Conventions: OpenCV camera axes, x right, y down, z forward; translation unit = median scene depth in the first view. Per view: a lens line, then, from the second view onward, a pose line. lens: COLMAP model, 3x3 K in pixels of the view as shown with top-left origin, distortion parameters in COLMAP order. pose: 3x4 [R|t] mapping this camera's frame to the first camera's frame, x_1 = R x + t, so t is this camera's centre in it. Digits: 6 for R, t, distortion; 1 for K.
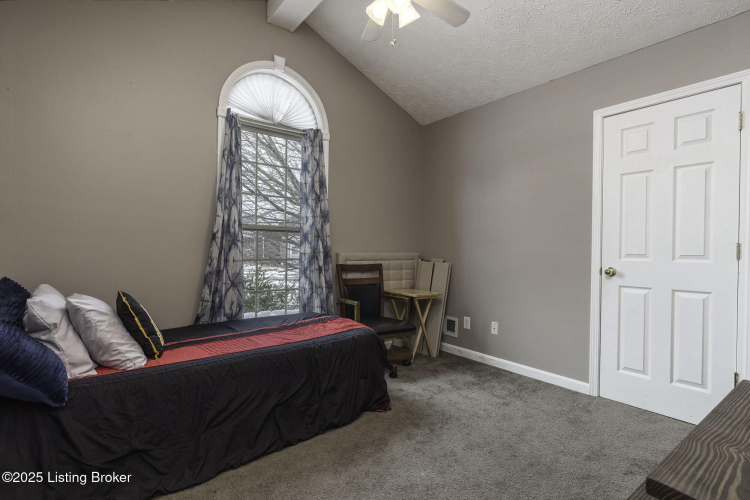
lens RADIAL K [[359.1, 0, 365.3], [0, 359.1, 258.5], [0, 0, 1]] dist [-0.000260, -0.000093]
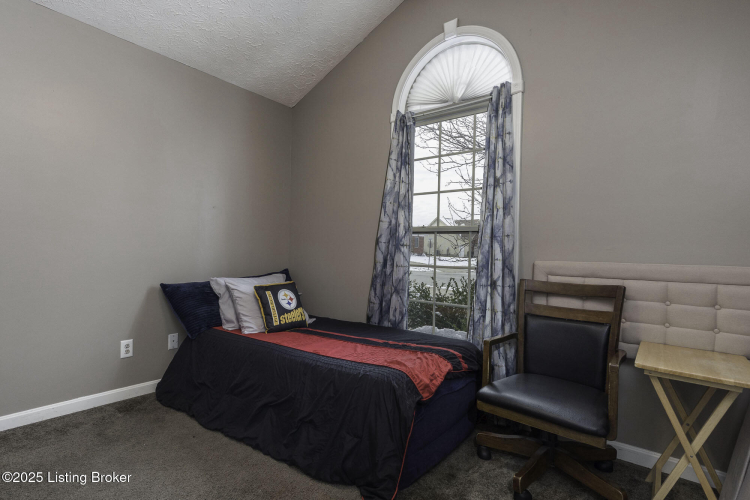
lens RADIAL K [[371.9, 0, 375.0], [0, 371.9, 250.0], [0, 0, 1]] dist [0.001322, 0.000098]
pose [[0.259727, -0.007637, -0.965652, 0.498910], [-0.042432, 0.998913, -0.019313, -0.012115], [0.964749, 0.045991, 0.259121, 0.589350]]
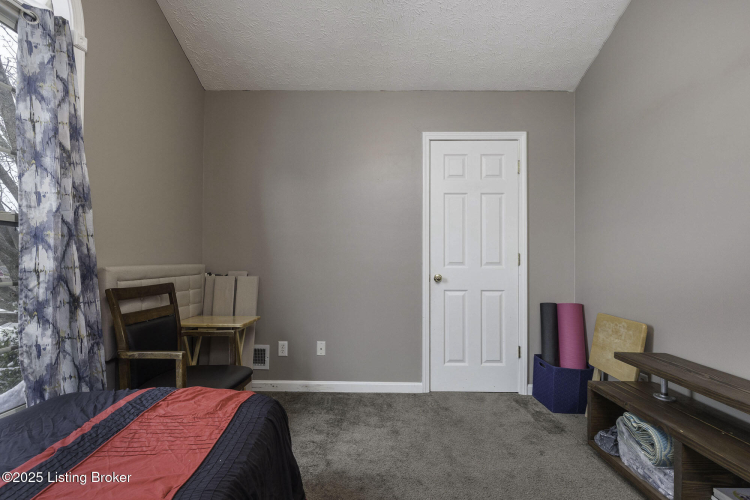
lens RADIAL K [[359.1, 0, 365.3], [0, 359.1, 258.5], [0, 0, 1]] dist [-0.000260, -0.000093]
pose [[0.613624, -0.007406, 0.789564, -0.271333], [0.024512, 0.999653, -0.009673, -0.014914], [-0.789218, 0.025289, 0.613593, 0.377640]]
